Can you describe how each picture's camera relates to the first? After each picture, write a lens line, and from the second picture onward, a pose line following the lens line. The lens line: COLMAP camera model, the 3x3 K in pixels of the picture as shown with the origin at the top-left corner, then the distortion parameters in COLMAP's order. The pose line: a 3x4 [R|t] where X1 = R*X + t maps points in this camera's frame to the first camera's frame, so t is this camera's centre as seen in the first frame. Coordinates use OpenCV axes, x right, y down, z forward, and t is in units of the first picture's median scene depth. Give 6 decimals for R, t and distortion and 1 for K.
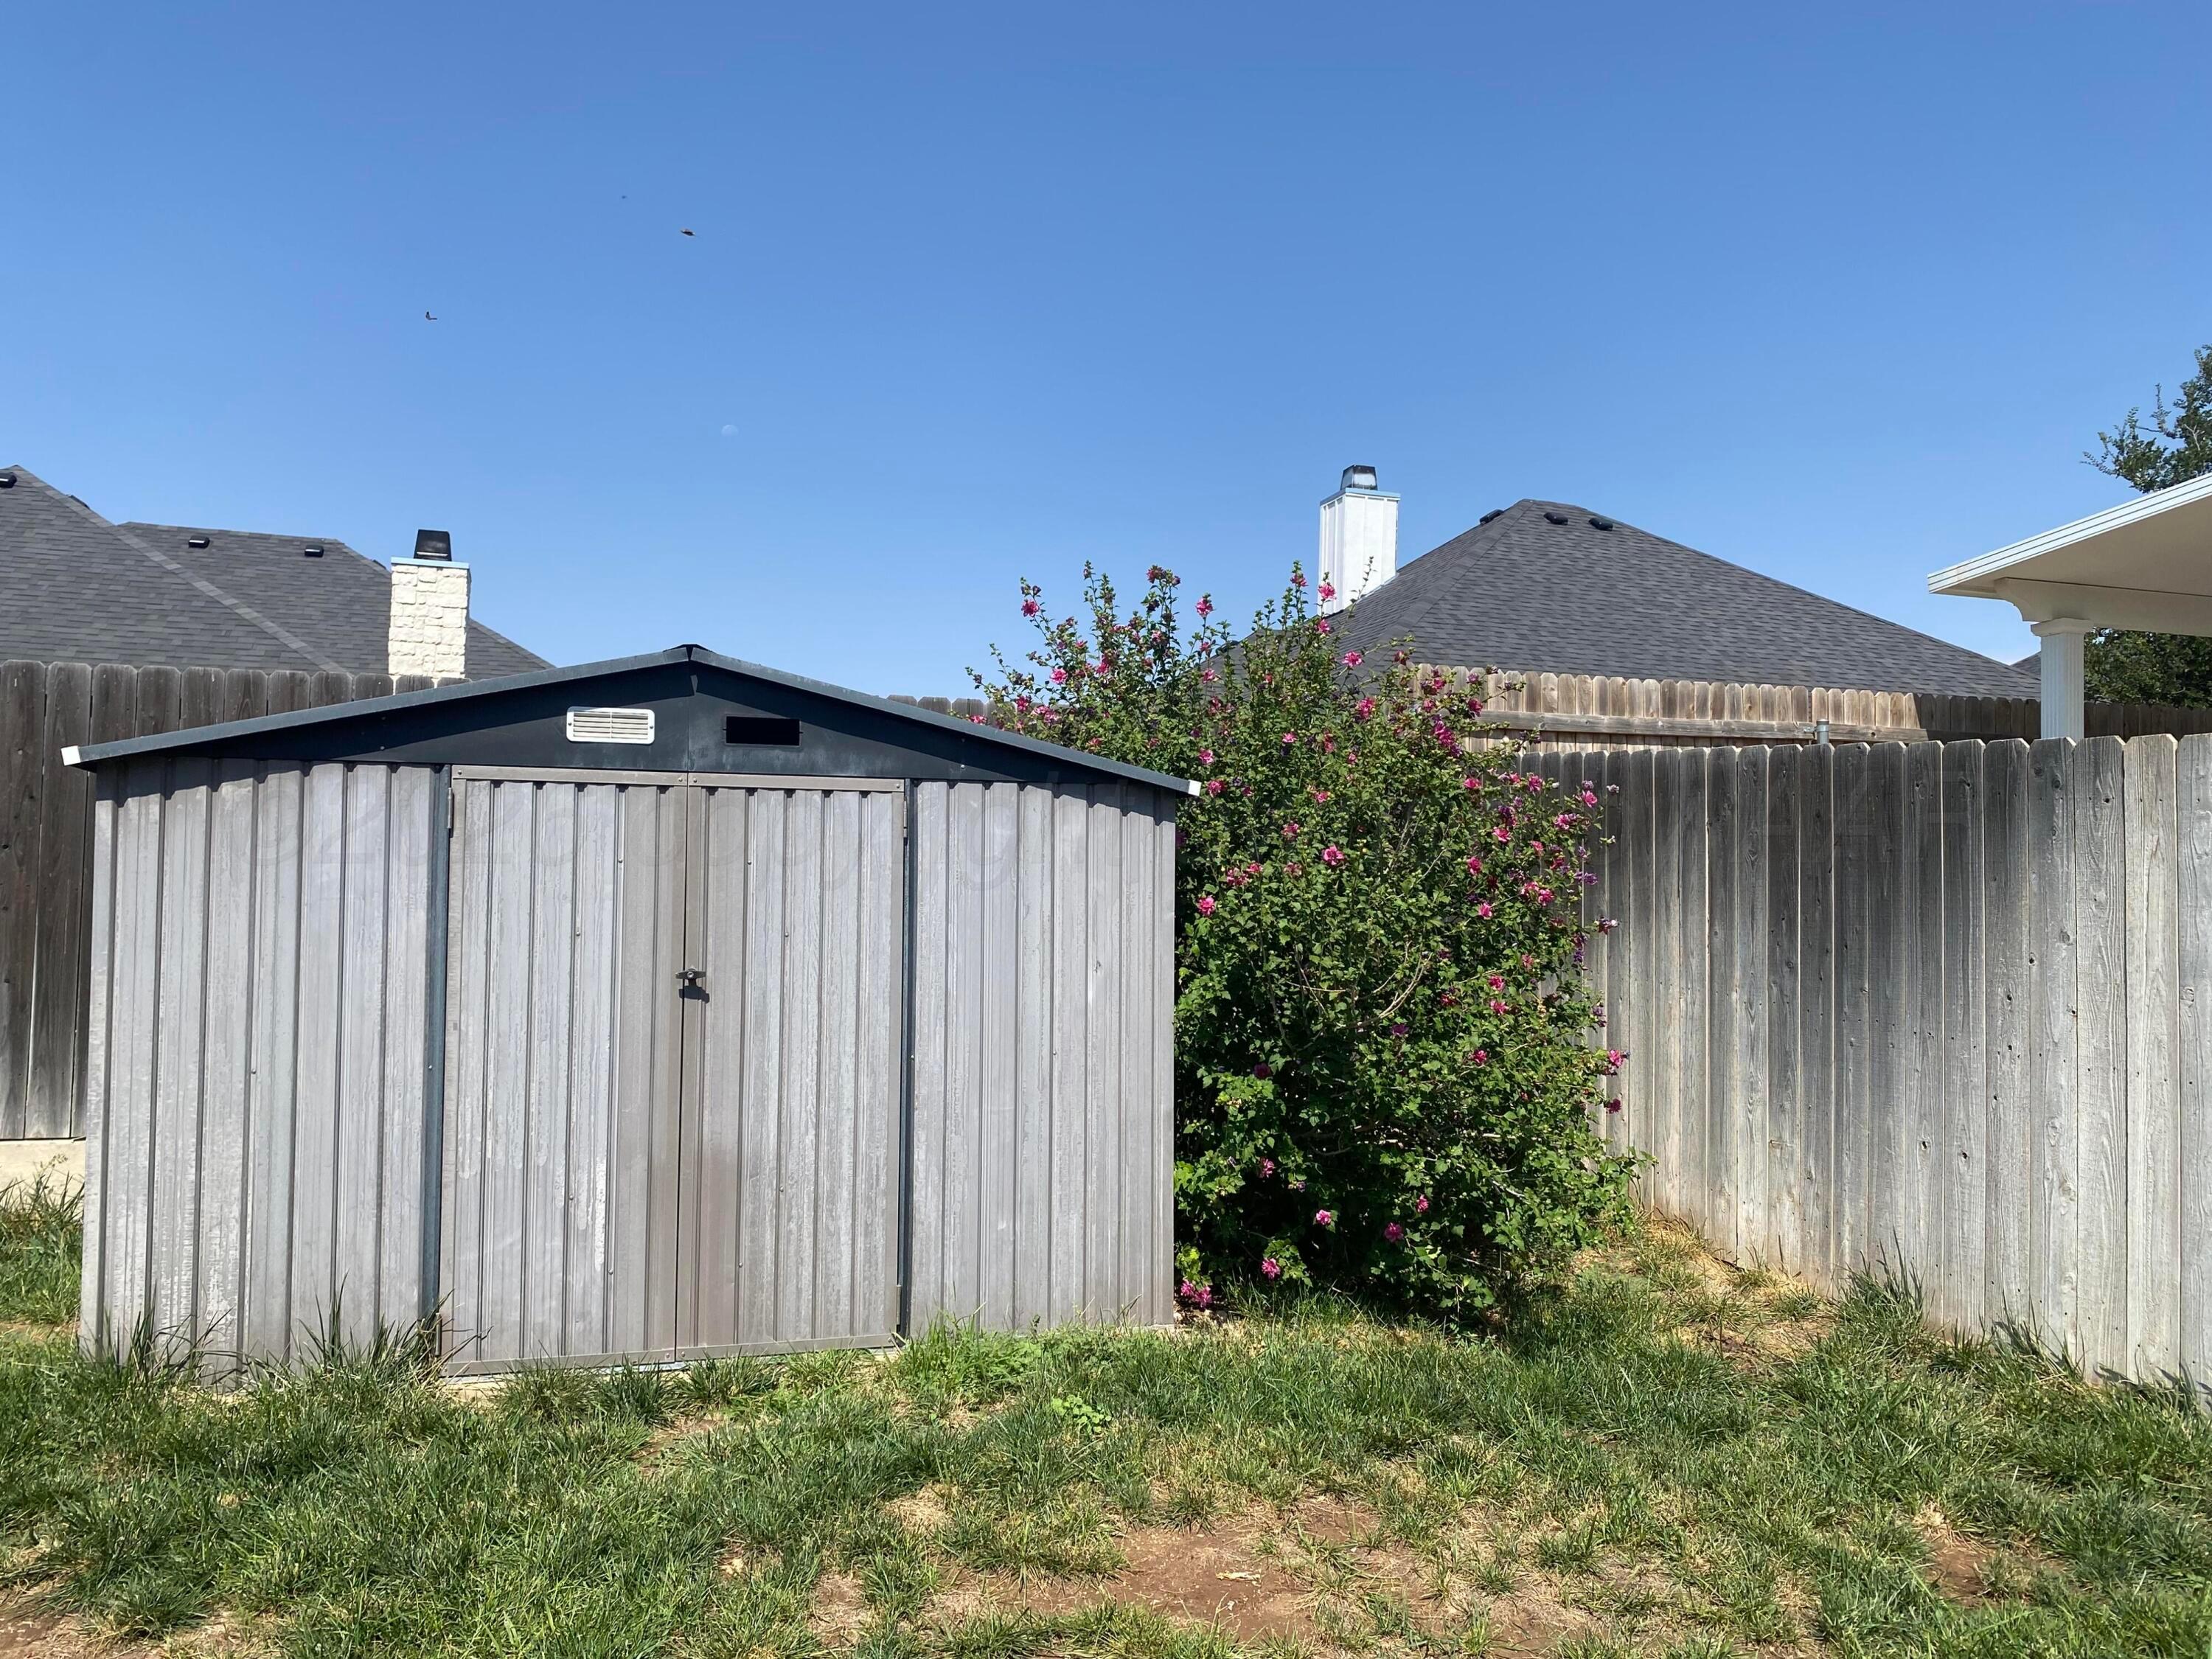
lens RADIAL K [[1695.3, 0, 1095.3], [0, 1695.3, 820.7], [0, 0, 1]] dist [0.031606, -0.026281]
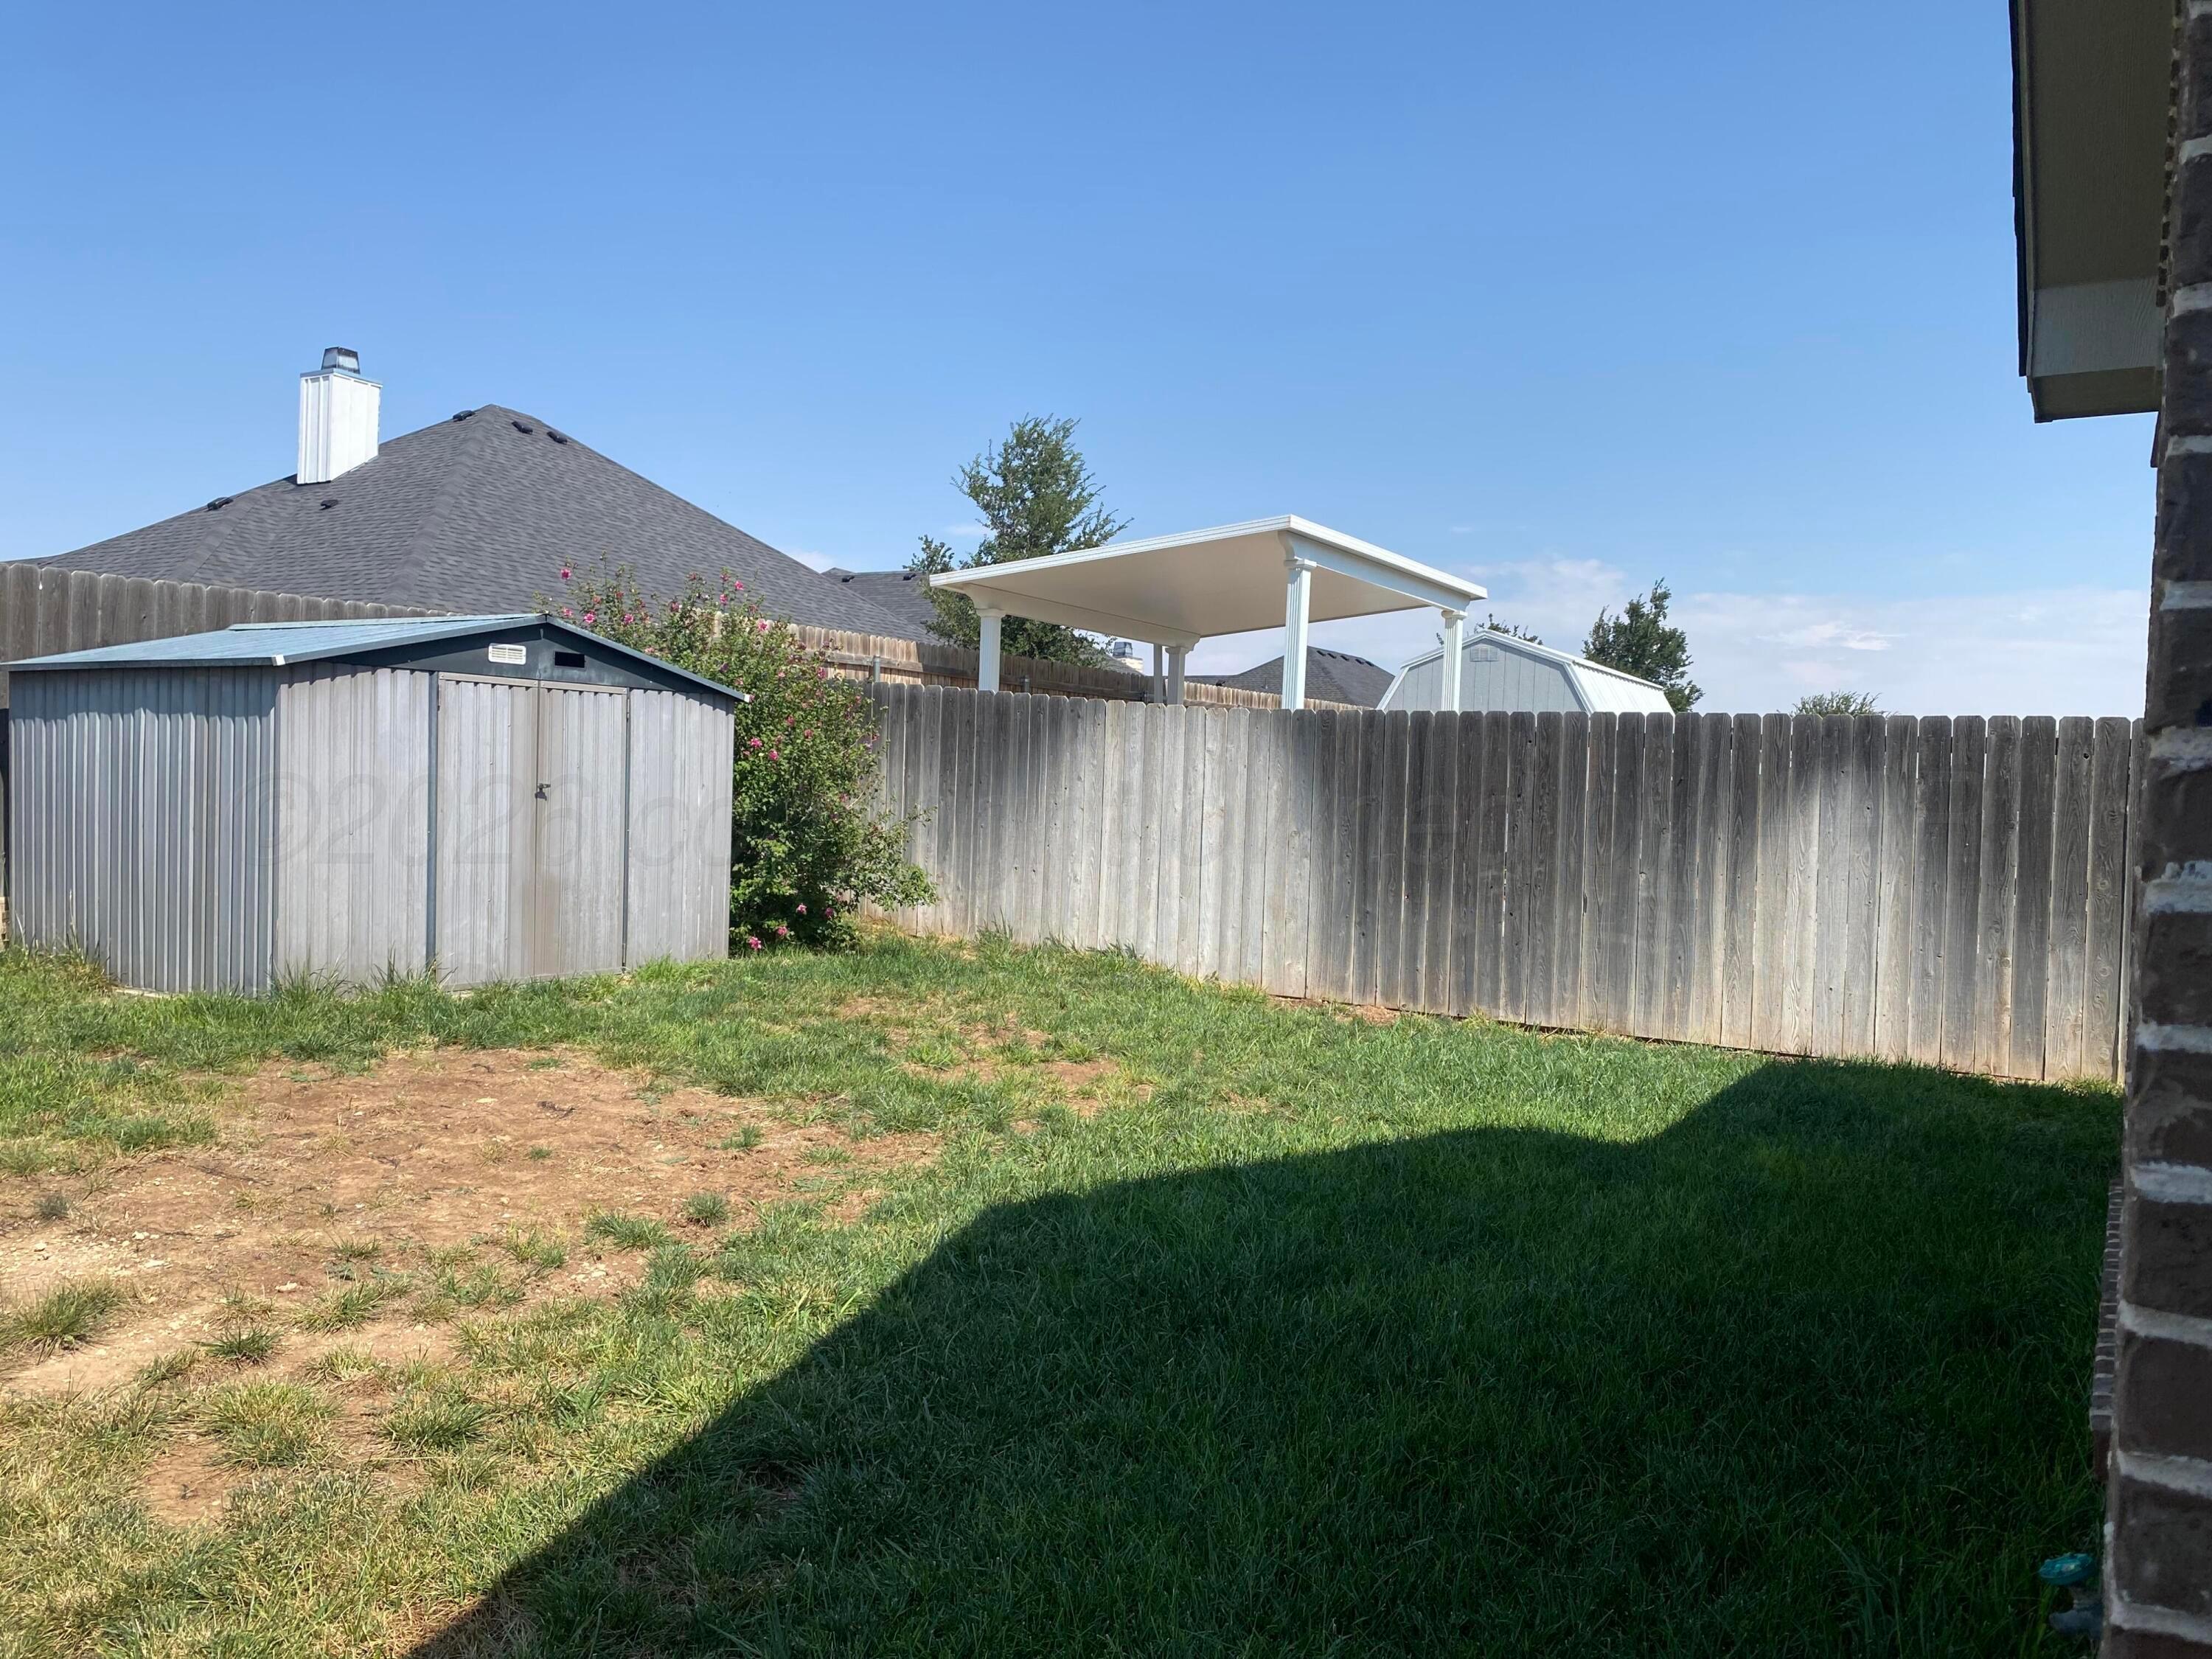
lens RADIAL K [[1708.2, 0, 1142.2], [0, 1708.2, 808.6], [0, 0, 1]] dist [0.099479, -0.148074]
pose [[0.739392, 0.004832, 0.673258, -0.970111], [-0.056713, 0.996867, 0.055130, -0.027776], [-0.670882, -0.078946, 0.737350, -0.831689]]
